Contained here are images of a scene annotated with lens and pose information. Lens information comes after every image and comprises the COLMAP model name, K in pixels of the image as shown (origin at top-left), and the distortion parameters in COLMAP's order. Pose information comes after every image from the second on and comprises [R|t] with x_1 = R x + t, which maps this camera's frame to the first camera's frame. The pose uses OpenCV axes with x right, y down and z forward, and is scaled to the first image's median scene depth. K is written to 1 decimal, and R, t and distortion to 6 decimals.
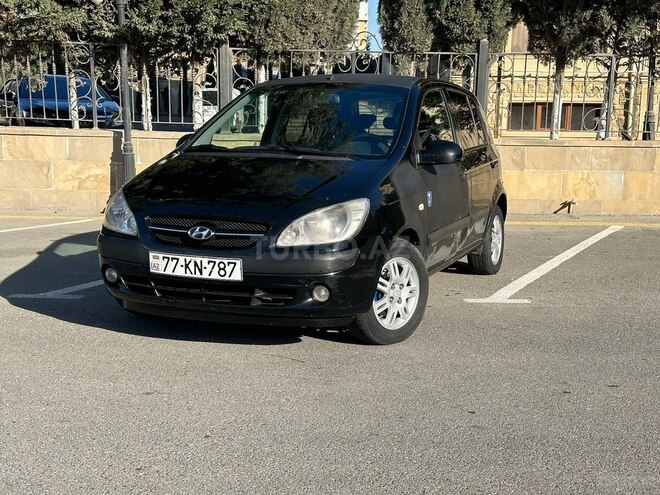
lens RADIAL K [[908.3, 0, 330.0], [0, 908.3, 247.5], [0, 0, 1]] dist [0.174677, -0.205418]
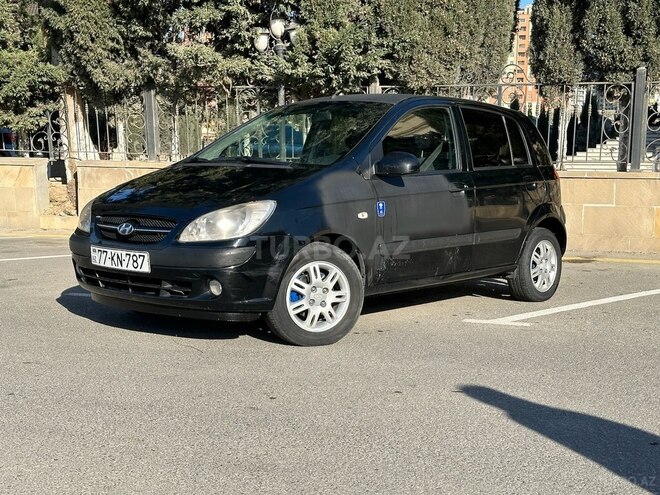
lens RADIAL K [[908.3, 0, 330.0], [0, 908.3, 247.5], [0, 0, 1]] dist [0.174677, -0.205418]
pose [[0.945012, 0.028490, -0.325791, 0.269854], [-0.047443, 0.997603, -0.050378, 0.030064], [0.323575, 0.063064, 0.944099, 0.020551]]
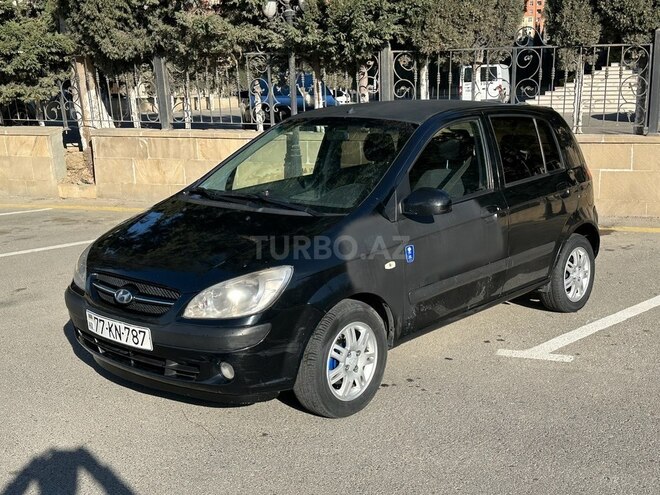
lens RADIAL K [[822.5, 0, 337.9], [0, 822.5, 237.8], [0, 0, 1]] dist [0.227396, -0.520943]
pose [[0.944789, 0.033776, -0.325934, 0.216126], [-0.020221, 0.998787, 0.044889, -0.073207], [0.327055, -0.035820, 0.944326, 0.139616]]
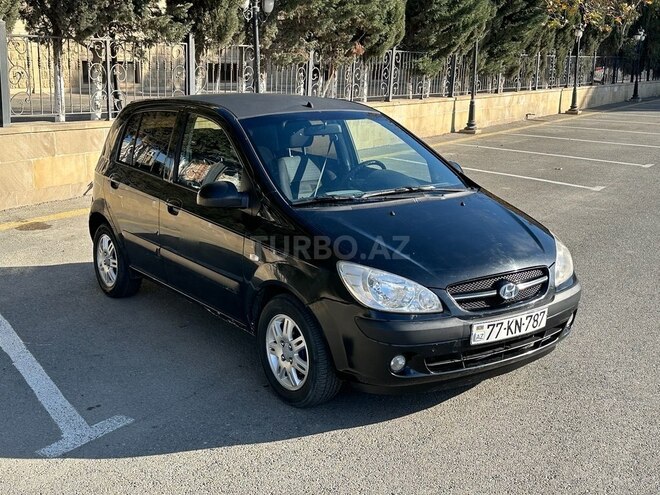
lens RADIAL K [[822.5, 0, 337.9], [0, 822.5, 237.8], [0, 0, 1]] dist [0.227396, -0.520943]
pose [[0.534606, -0.186639, 0.824234, -0.577446], [0.125151, 0.982039, 0.141198, -0.132483], [-0.835783, 0.027669, 0.548362, 0.392903]]
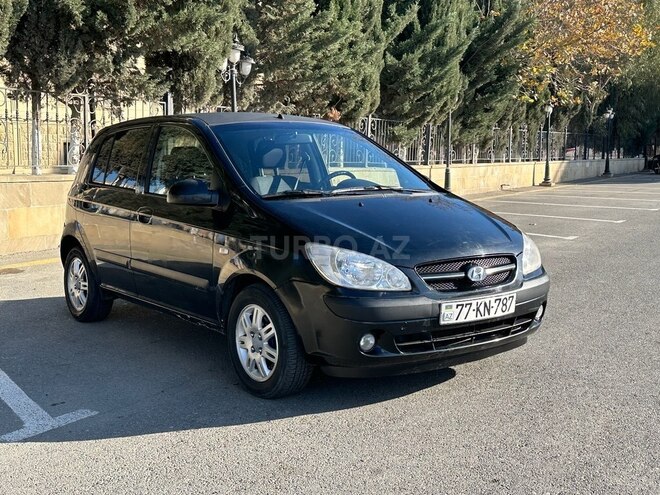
lens RADIAL K [[822.5, 0, 337.9], [0, 822.5, 237.8], [0, 0, 1]] dist [0.227396, -0.520943]
pose [[0.514263, -0.105727, 0.851090, -0.584845], [0.135114, 0.989967, 0.041338, -0.066990], [-0.846922, 0.093735, 0.523389, 0.388282]]
